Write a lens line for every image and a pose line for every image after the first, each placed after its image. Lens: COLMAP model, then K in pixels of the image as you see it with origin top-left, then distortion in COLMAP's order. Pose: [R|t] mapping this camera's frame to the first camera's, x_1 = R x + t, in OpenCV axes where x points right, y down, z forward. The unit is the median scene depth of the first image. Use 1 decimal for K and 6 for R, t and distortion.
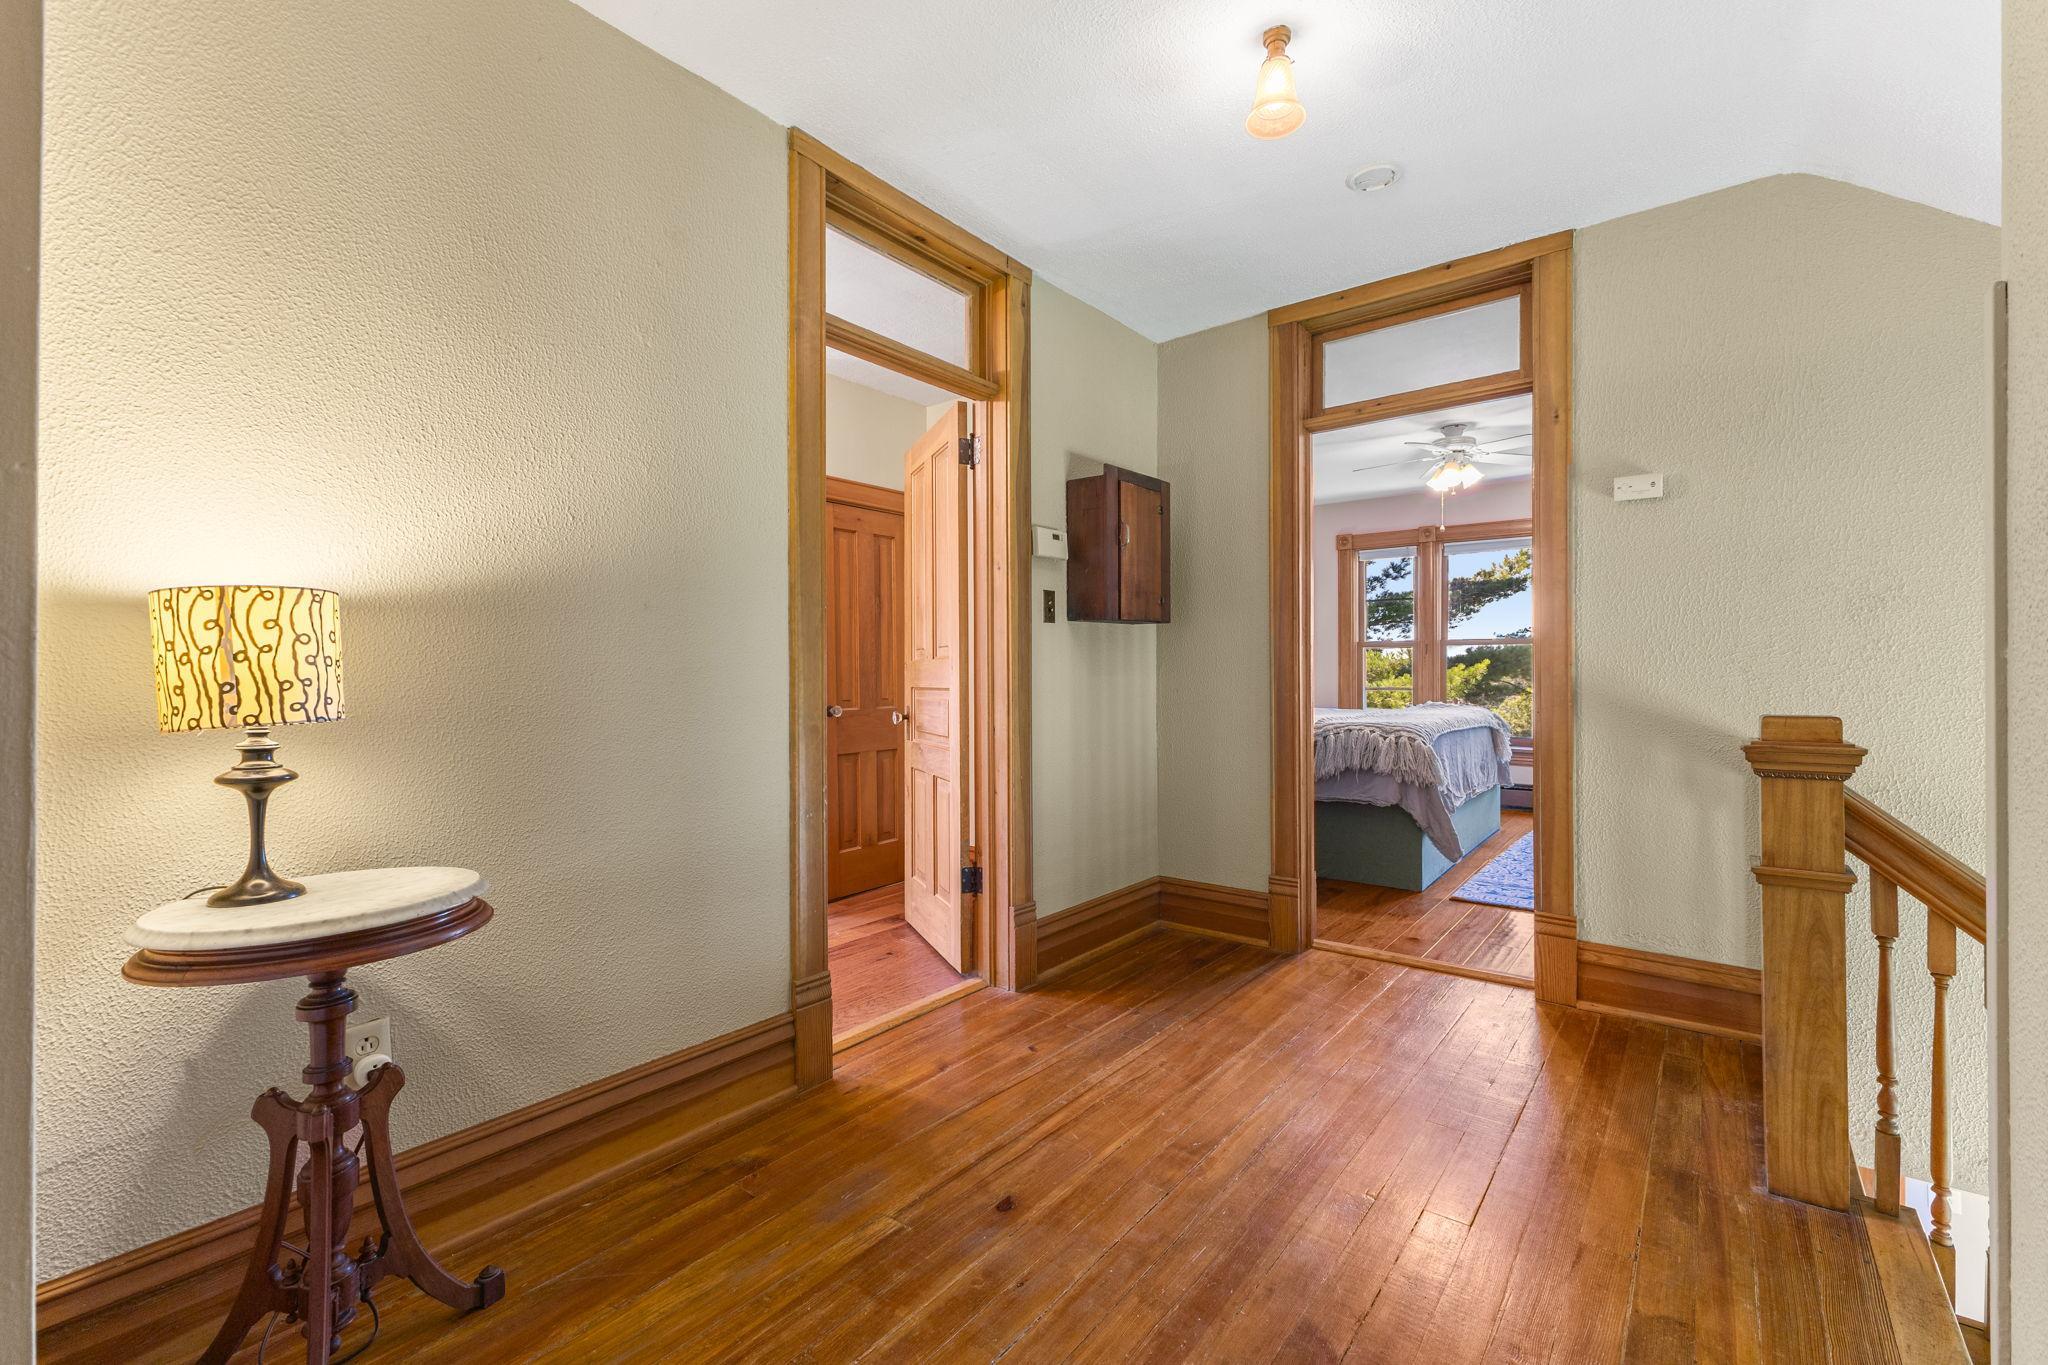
lens RADIAL K [[876.6, 0, 1028.7], [0, 876.6, 674.0], [0, 0, 1]] dist [0.000972, 0.000010]
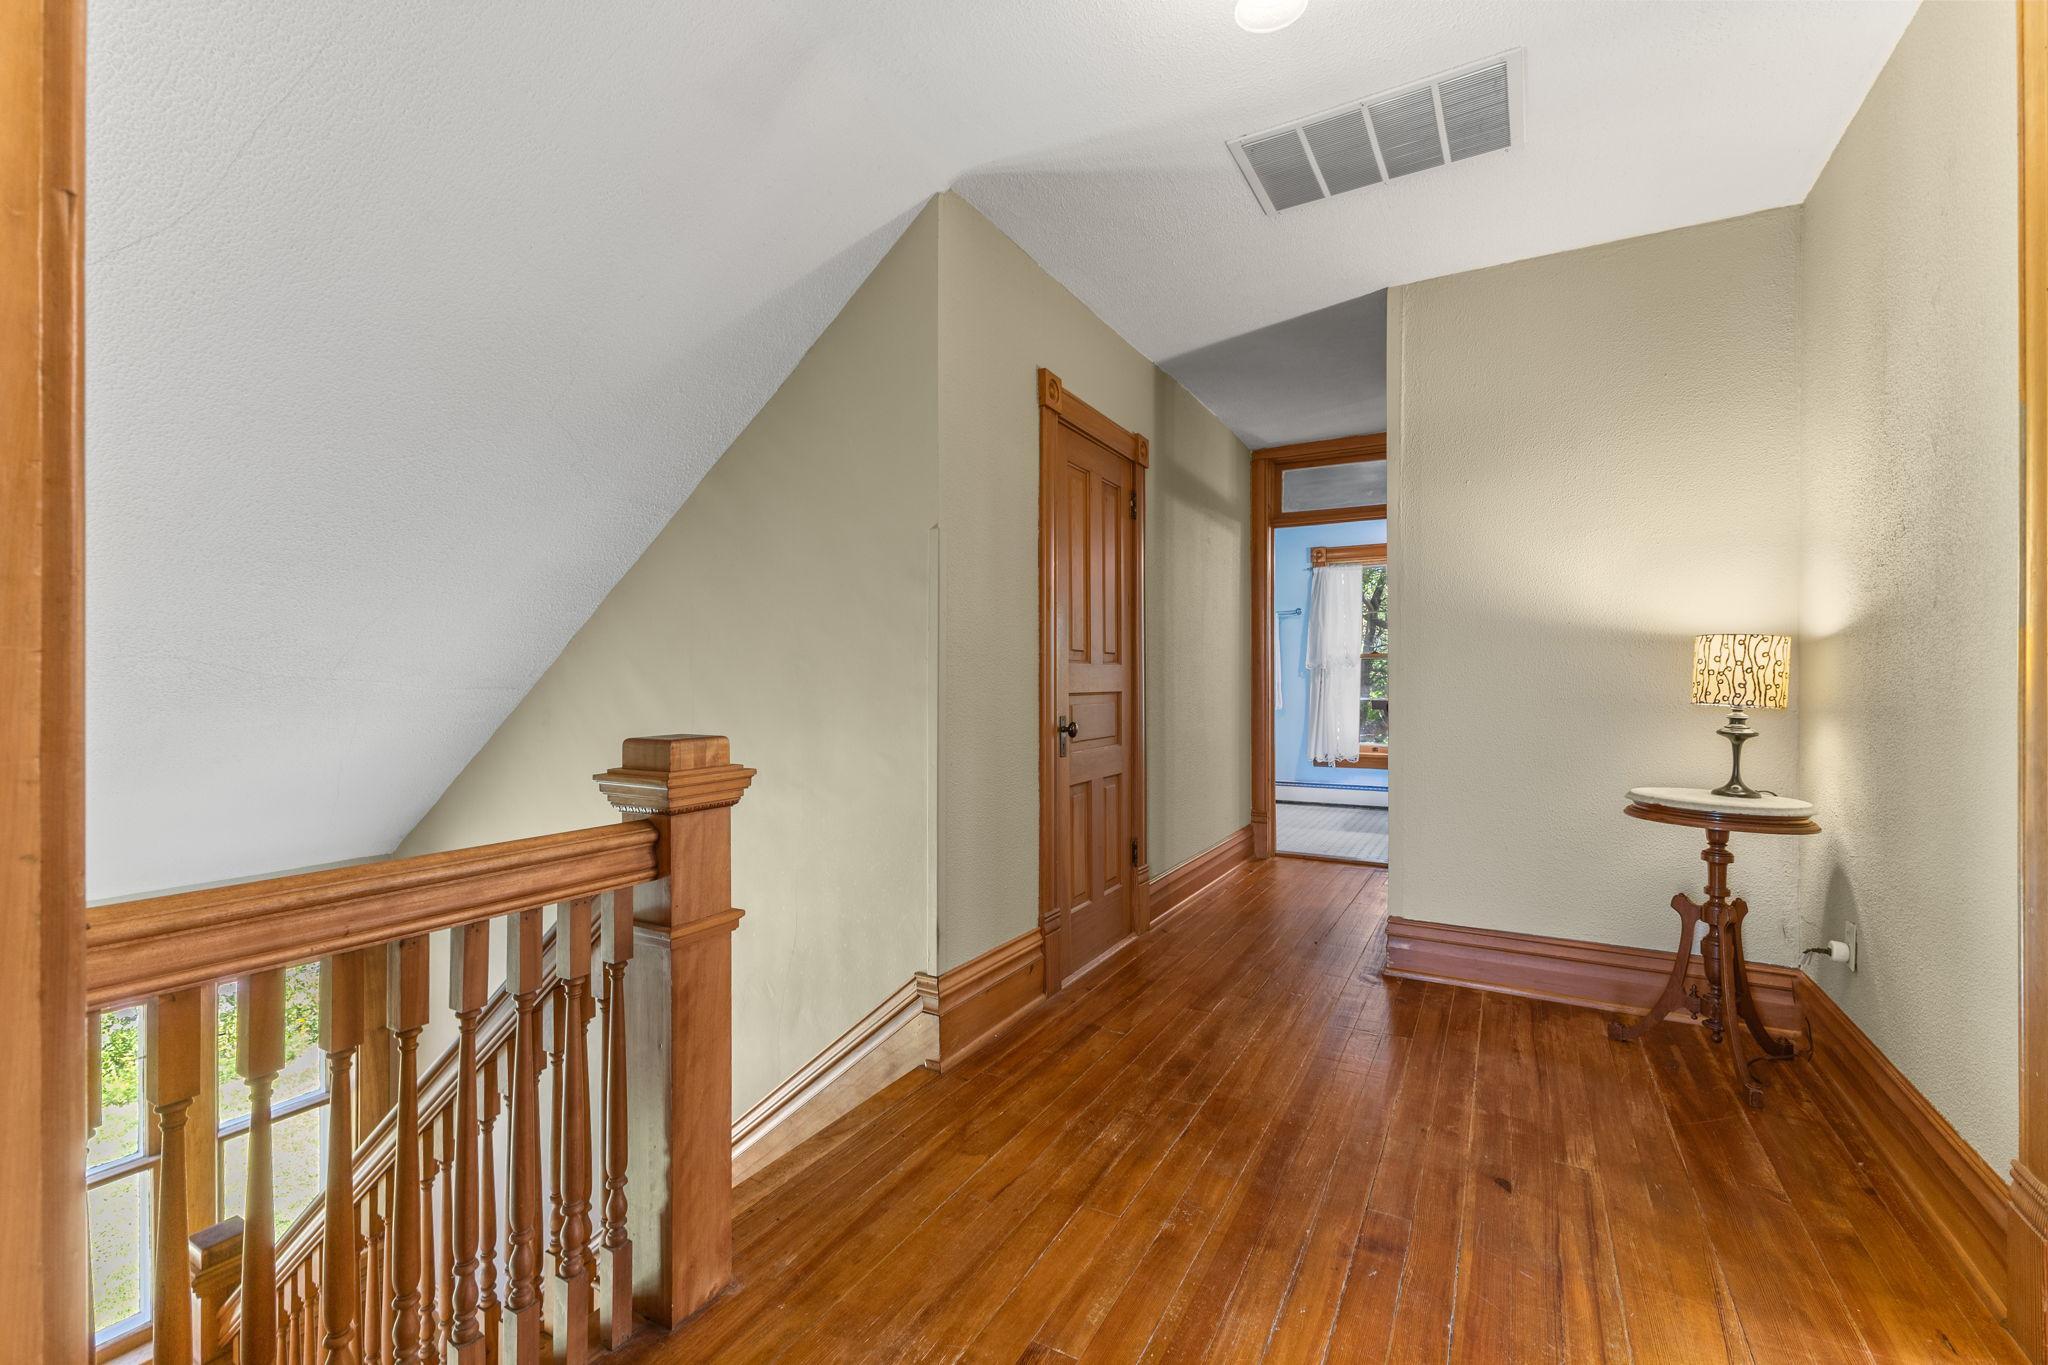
lens RADIAL K [[876.6, 0, 1026.3], [0, 876.6, 682.4], [0, 0, 1]] dist [0.000972, 0.000010]
pose [[-0.987710, 0.010724, -0.155932, 0.909579], [0.010670, 0.999942, 0.001188, -0.010889], [0.155936, -0.000491, -0.987767, 2.540049]]
